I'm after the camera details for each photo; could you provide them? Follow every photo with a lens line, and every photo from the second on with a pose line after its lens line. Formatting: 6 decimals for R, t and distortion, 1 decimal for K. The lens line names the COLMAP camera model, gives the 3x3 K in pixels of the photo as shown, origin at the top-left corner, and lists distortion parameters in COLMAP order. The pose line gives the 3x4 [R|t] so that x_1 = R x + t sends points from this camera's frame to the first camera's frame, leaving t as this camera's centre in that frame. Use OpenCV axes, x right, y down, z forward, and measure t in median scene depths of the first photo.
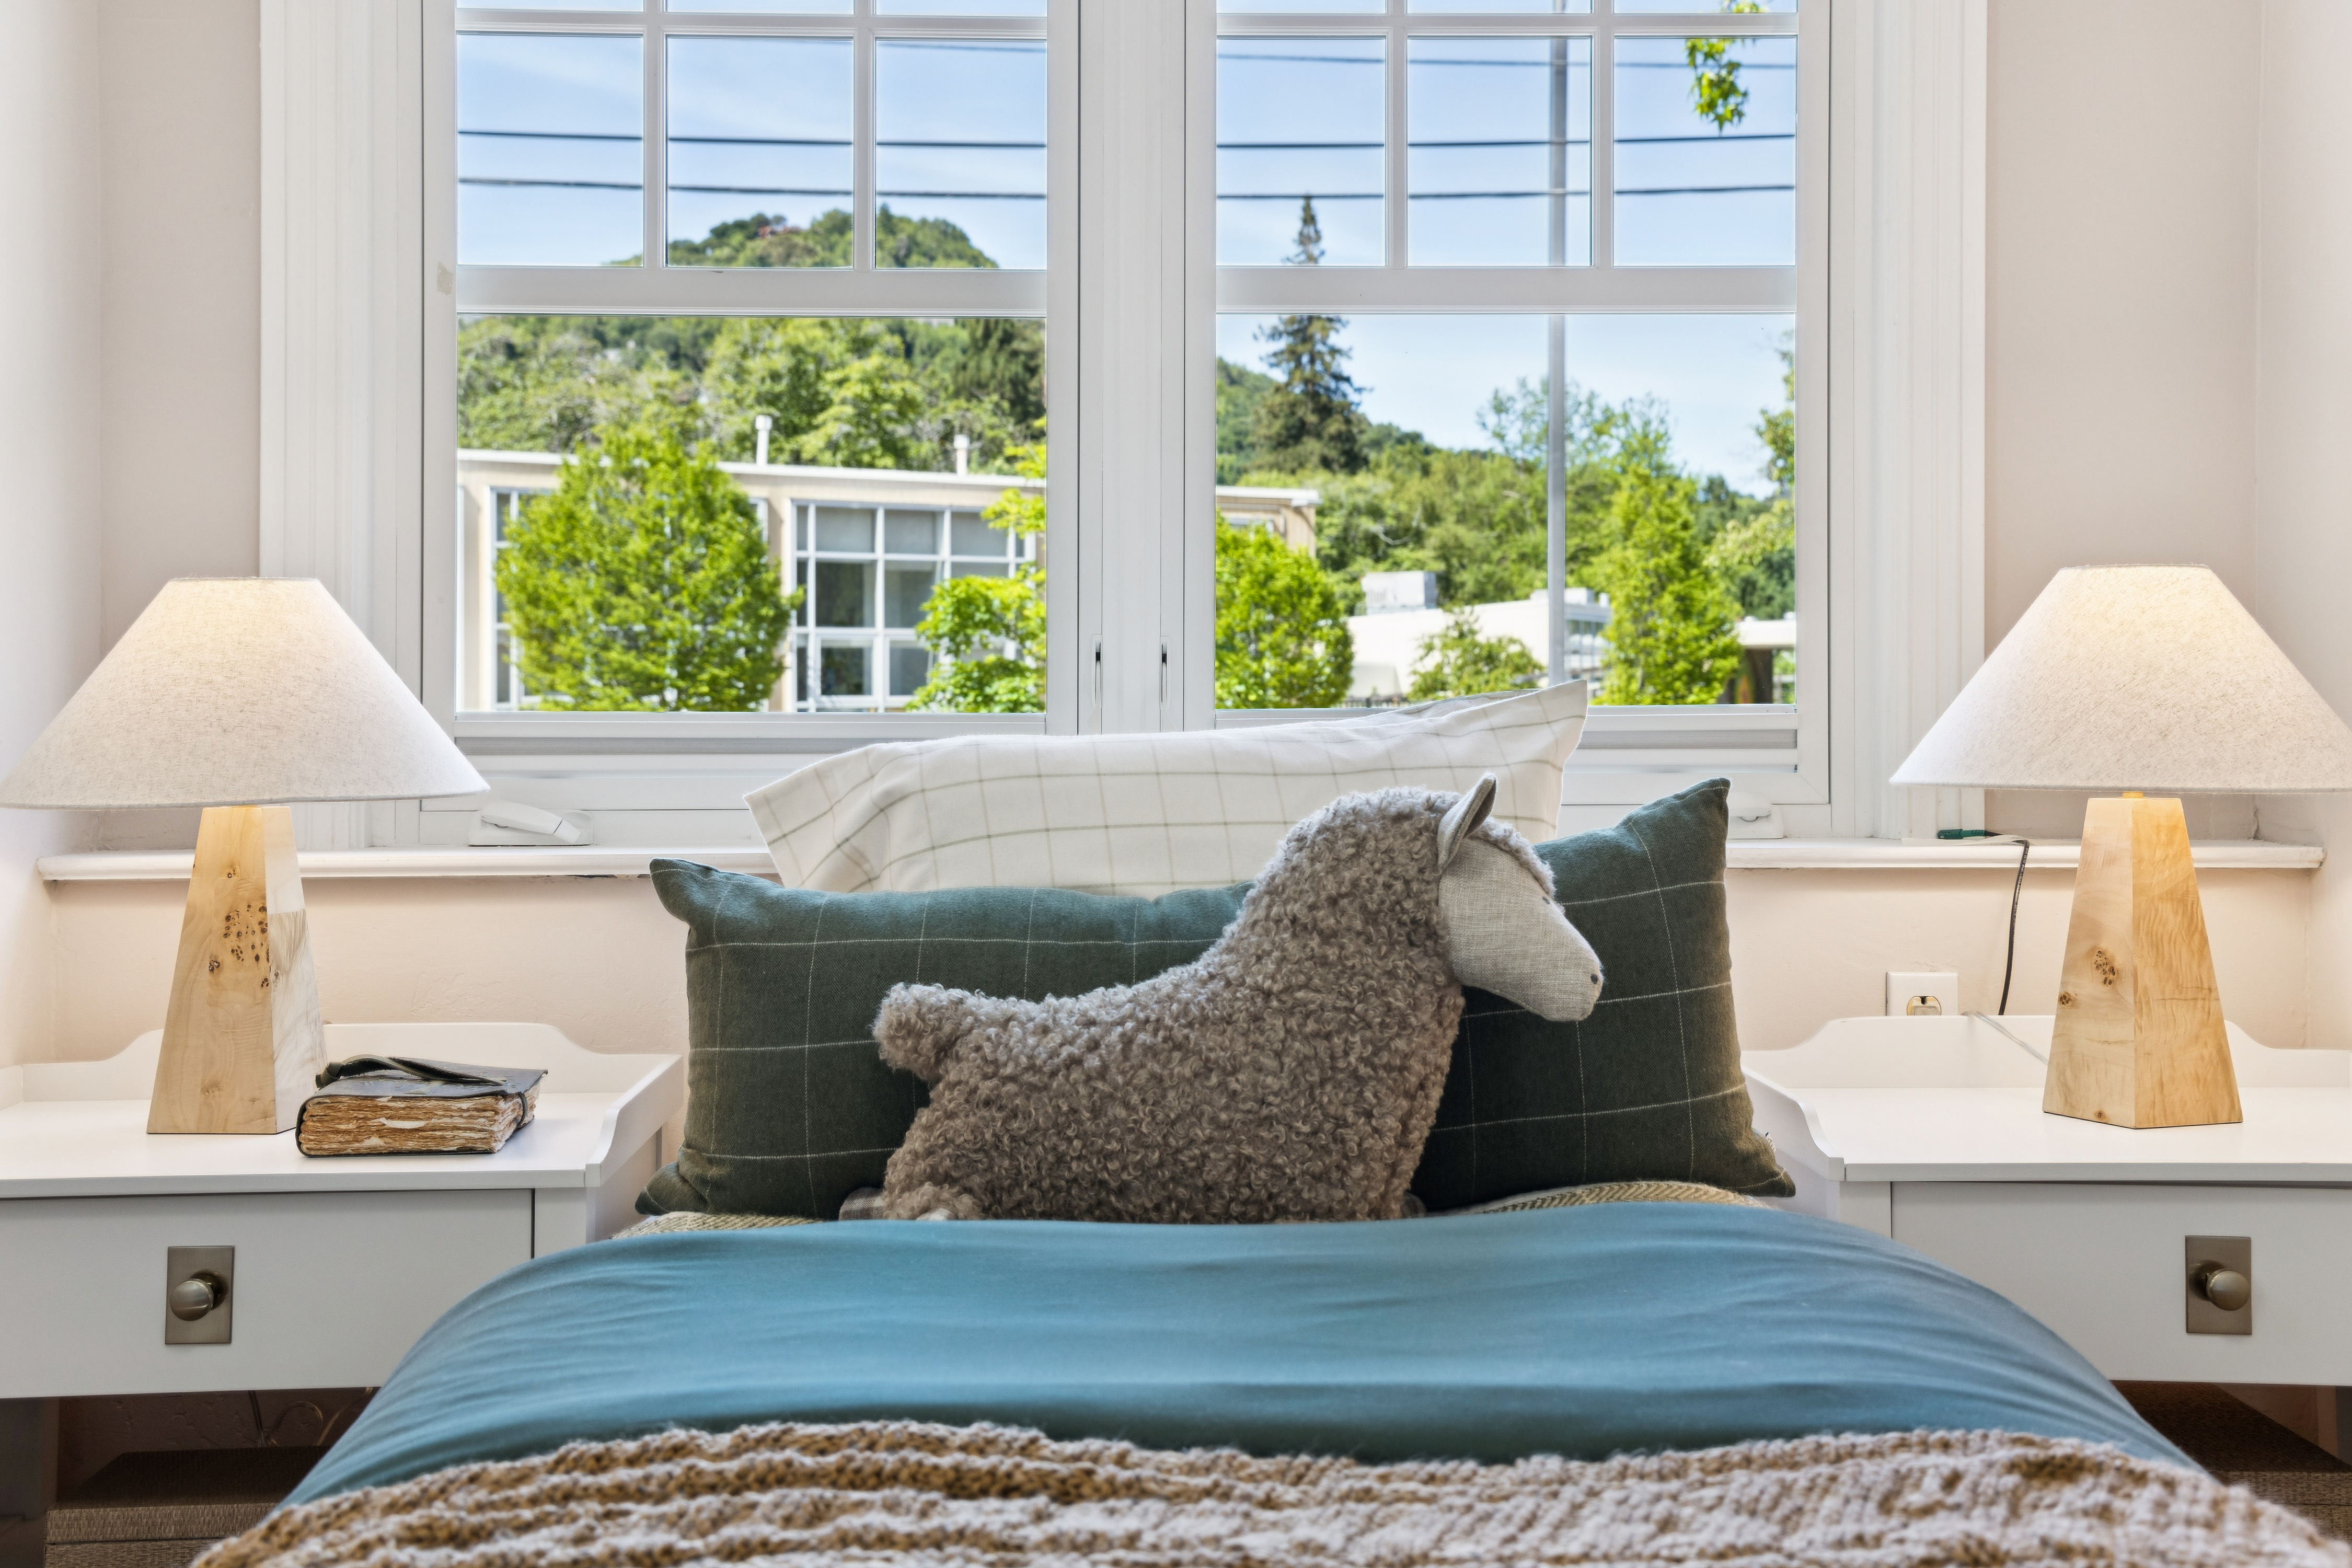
lens RADIAL K [[2781.5, 0, 1172.4], [0, 2781.5, 699.4], [0, 0, 1]] dist [0.098739, 0.000000]
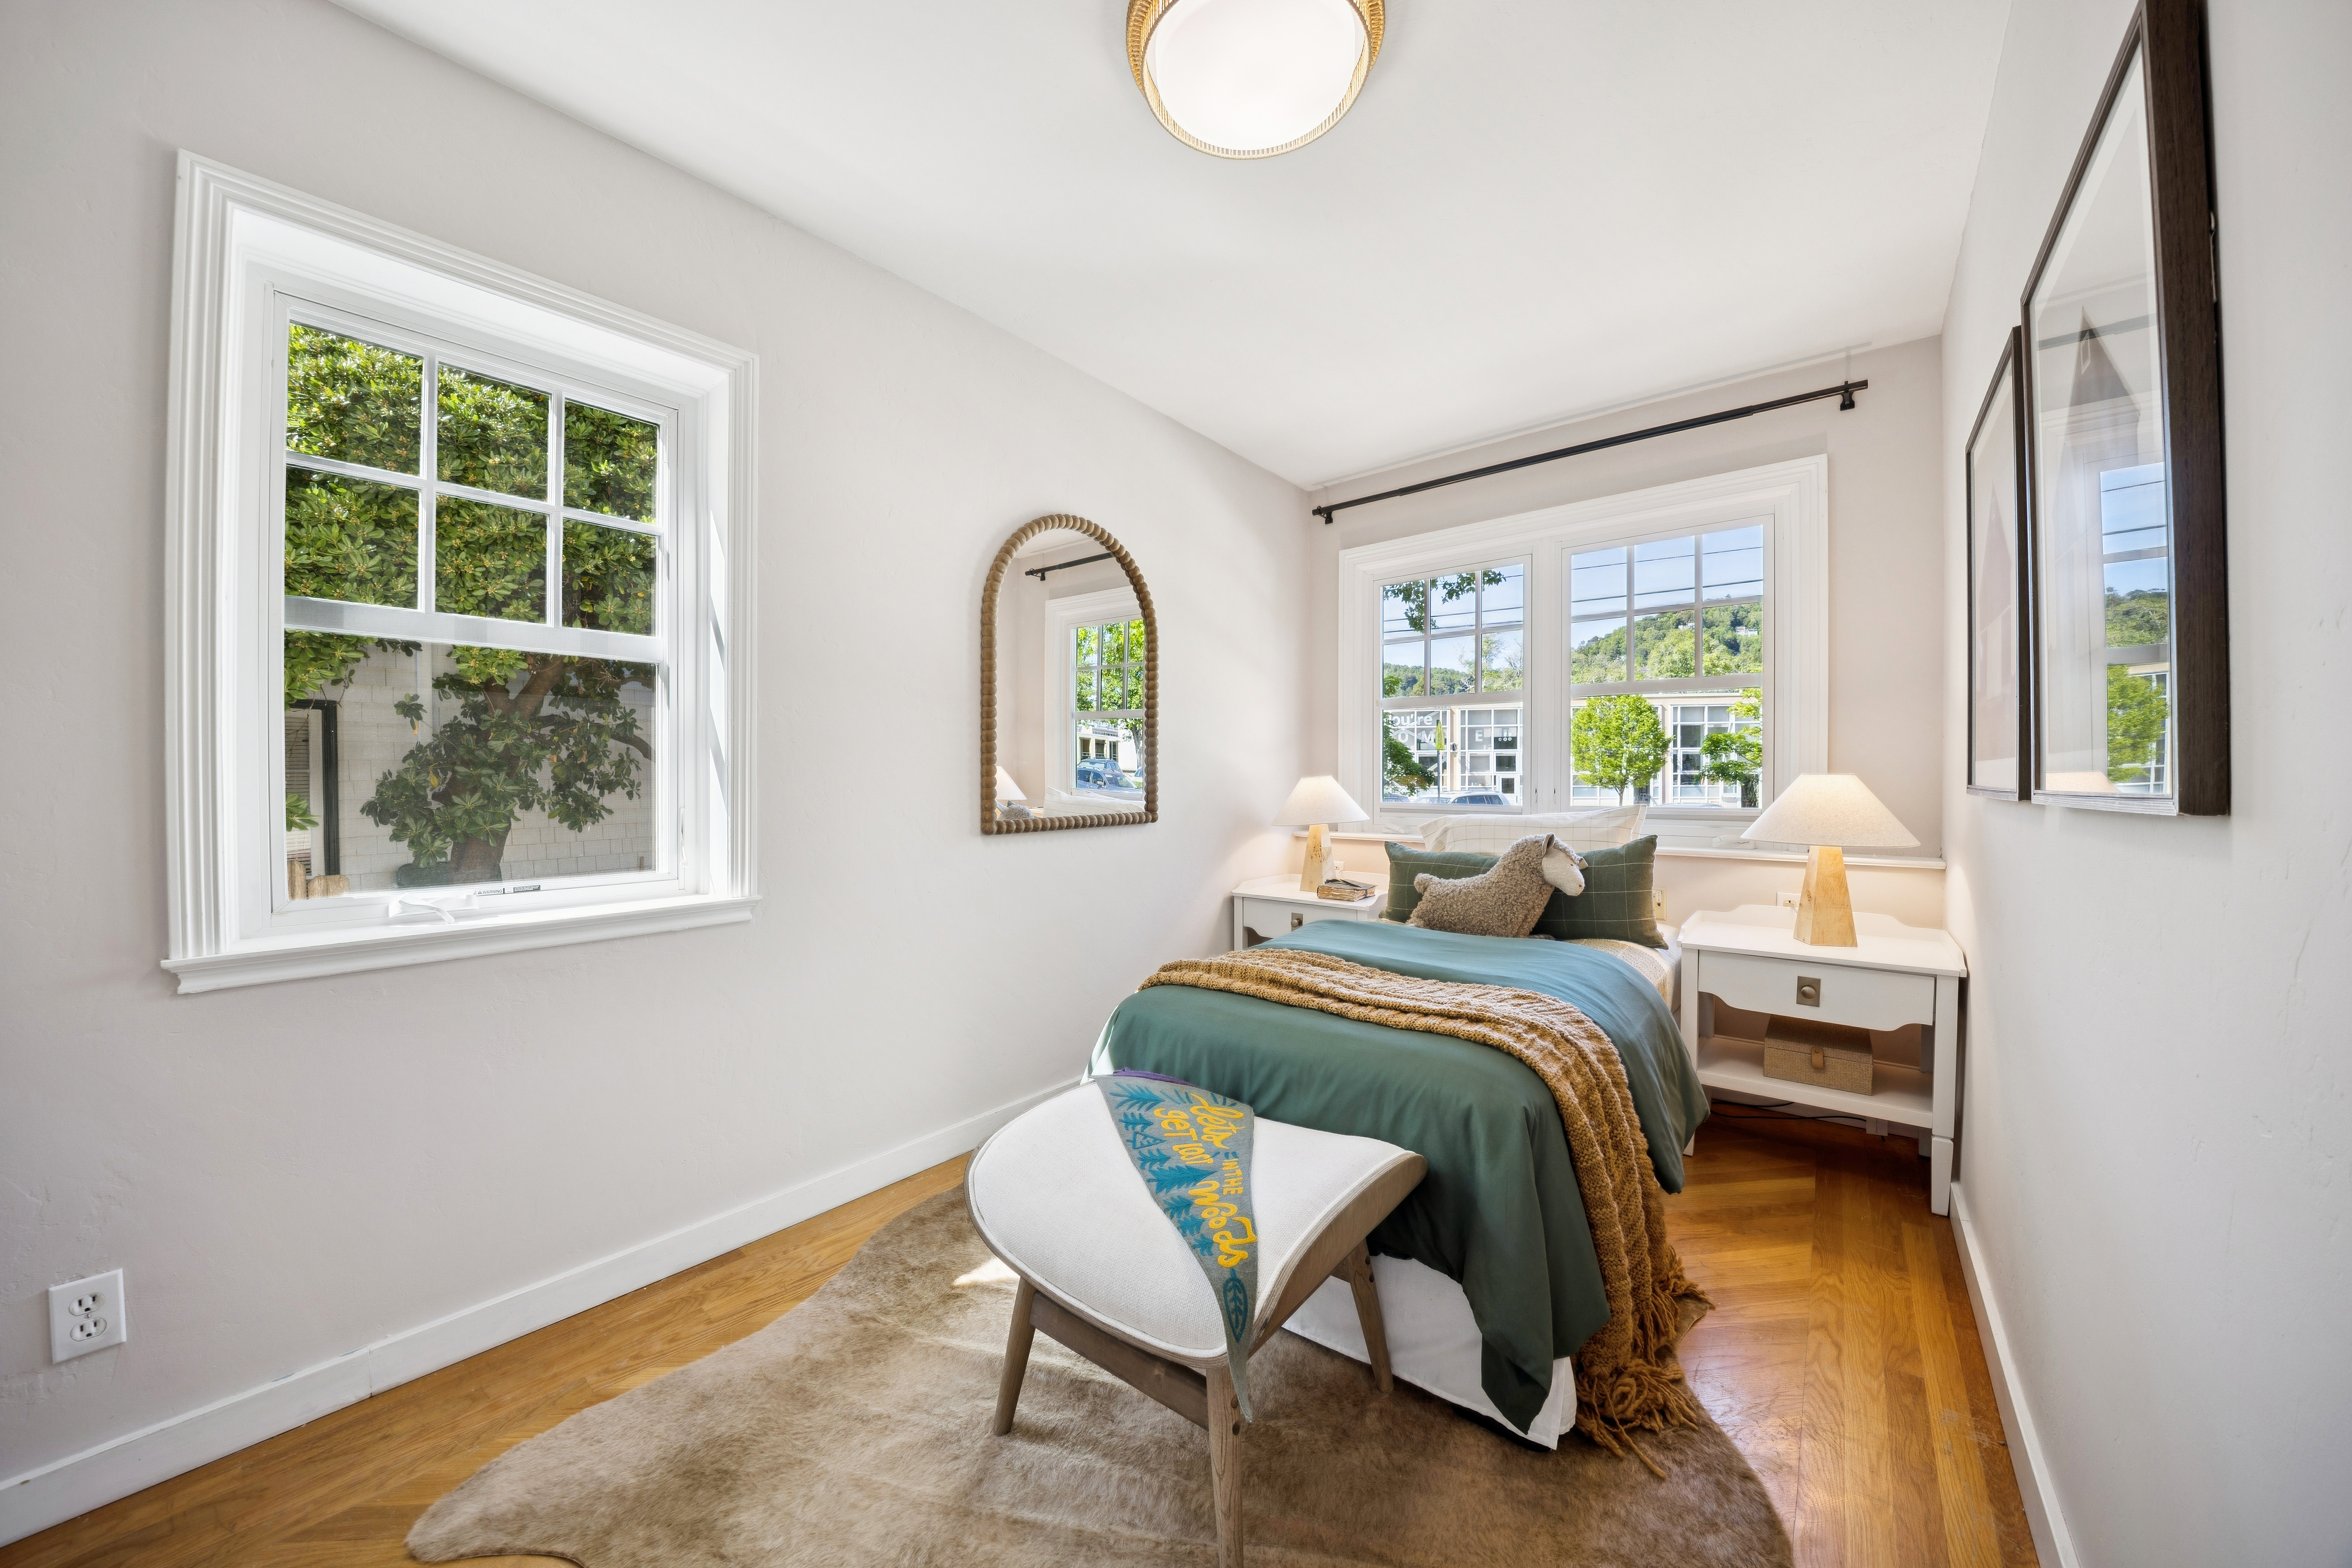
lens RADIAL K [[825.0, 0, 1170.8], [0, 825.0, 774.6], [0, 0, 1]] dist [-0.016048, 0.000494]
pose [[0.749338, 0.003173, -0.662180, 0.405922], [0.003626, 0.999954, 0.008895, -0.058920], [0.662178, -0.009066, 0.749292, -0.215256]]
